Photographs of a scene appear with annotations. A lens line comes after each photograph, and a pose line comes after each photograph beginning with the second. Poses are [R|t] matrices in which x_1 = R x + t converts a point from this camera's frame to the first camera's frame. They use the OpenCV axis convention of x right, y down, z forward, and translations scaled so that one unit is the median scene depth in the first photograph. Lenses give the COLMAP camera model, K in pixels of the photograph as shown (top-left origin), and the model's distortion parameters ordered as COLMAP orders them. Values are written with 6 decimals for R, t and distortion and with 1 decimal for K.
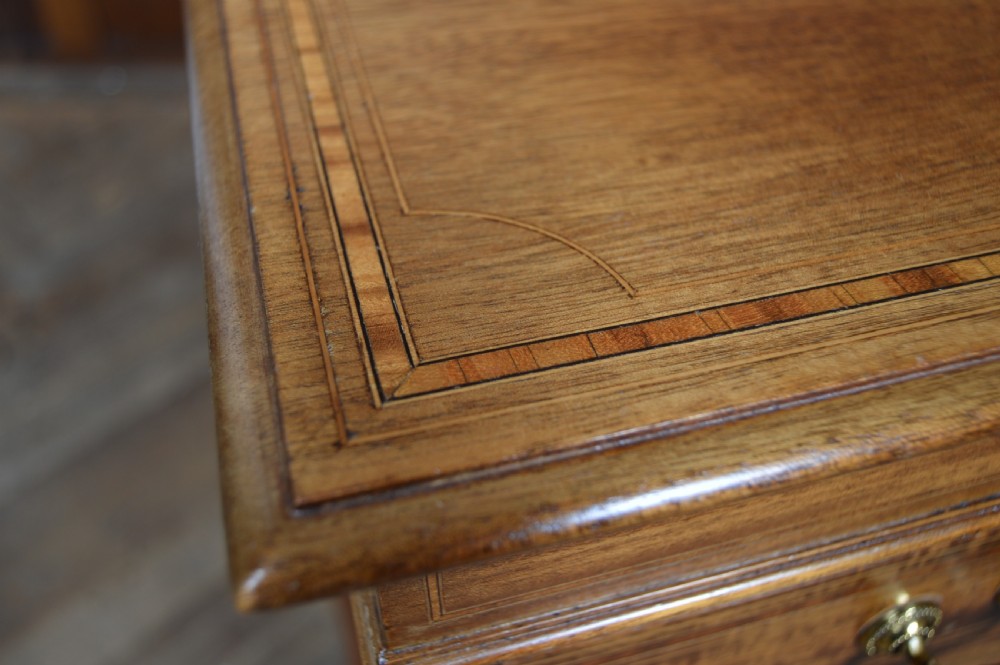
lens RADIAL K [[923.9, 0, 496.3], [0, 923.9, 334.1], [0, 0, 1]] dist [-0.059936, 0.000000]
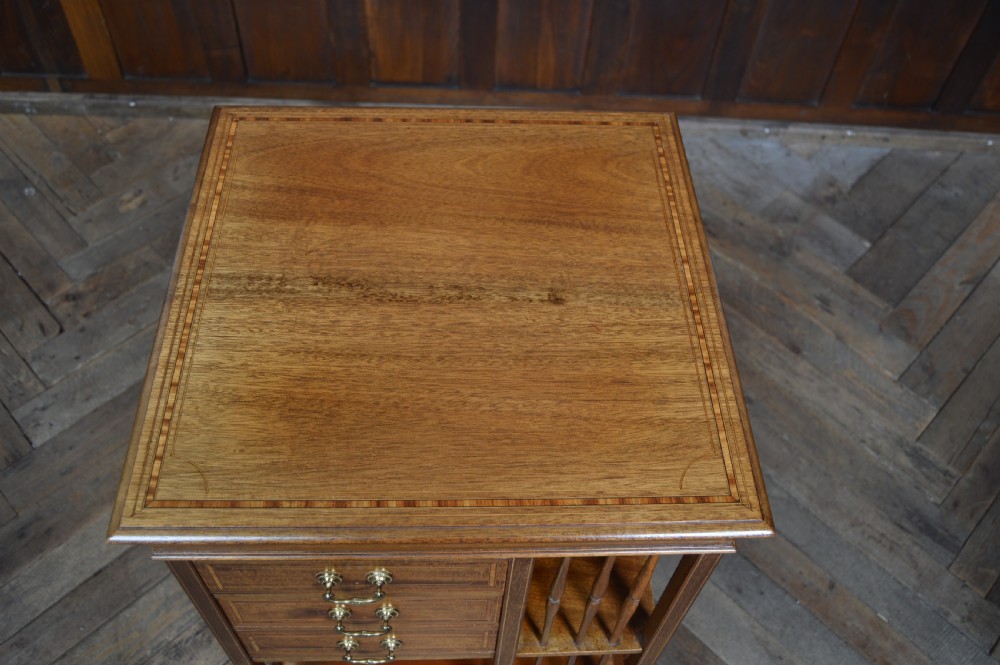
lens RADIAL K [[915.4, 0, 502.4], [0, 915.4, 320.0], [0, 0, 1]] dist [-0.060391, 0.000000]
pose [[0.968167, 0.207568, -0.139889, 1.739761], [-0.186688, 0.971080, 0.148833, -1.564270], [0.166737, -0.117980, 0.978918, -2.606824]]
